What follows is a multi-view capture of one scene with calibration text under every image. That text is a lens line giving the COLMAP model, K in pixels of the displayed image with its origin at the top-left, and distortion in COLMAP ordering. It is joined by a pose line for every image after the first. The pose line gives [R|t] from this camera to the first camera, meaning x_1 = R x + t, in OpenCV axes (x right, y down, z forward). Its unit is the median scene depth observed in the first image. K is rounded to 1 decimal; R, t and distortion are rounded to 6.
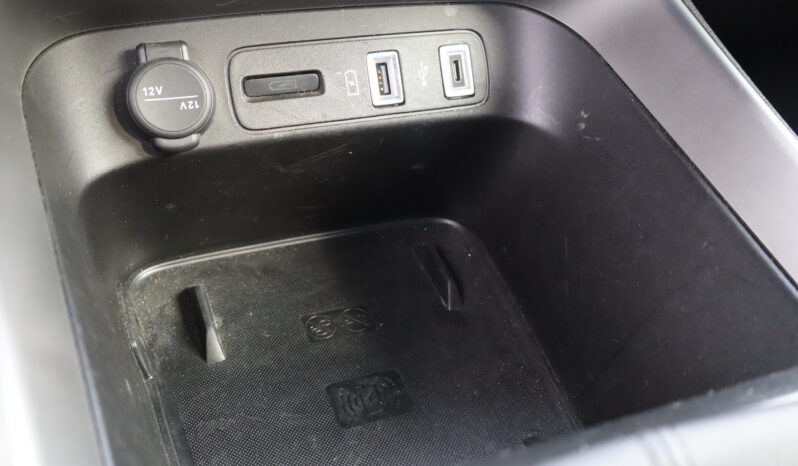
lens RADIAL K [[775.7, 0, 397.1], [0, 775.7, 233.4], [0, 0, 1]] dist [-0.008465, 0.000000]
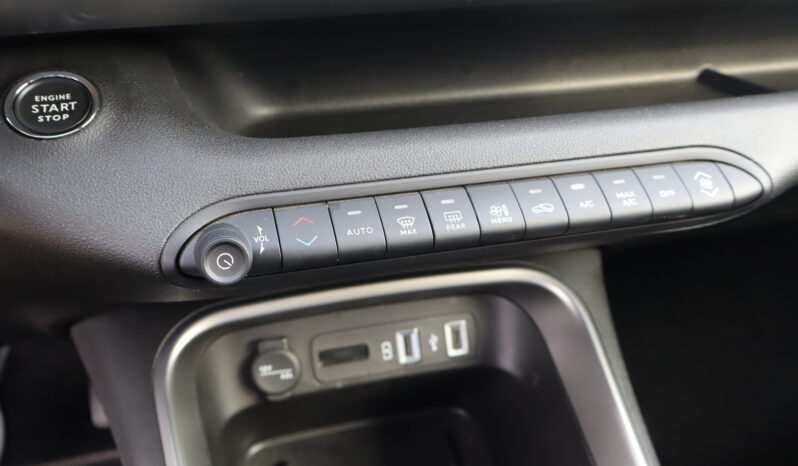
lens RADIAL K [[775.7, 0, 400.1], [0, 775.7, 232.6], [0, 0, 1]] dist [-0.008465, 0.000000]
pose [[0.992952, 0.030698, -0.114472, 0.147227], [-0.035205, 0.998674, -0.037560, -0.384944], [0.113167, 0.041325, 0.992716, -0.603929]]
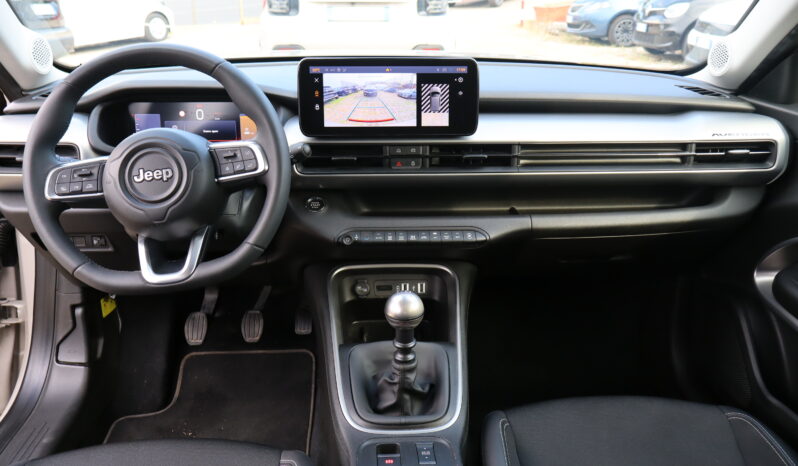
lens RADIAL K [[656.5, 0, 402.2], [0, 656.5, 232.2], [0, 0, 1]] dist [-0.017213, 0.011564]
pose [[0.948595, 0.093498, -0.302365, 1.230464], [-0.146353, 0.976672, -0.157139, 0.112021], [0.280619, 0.193313, 0.940150, -3.084781]]
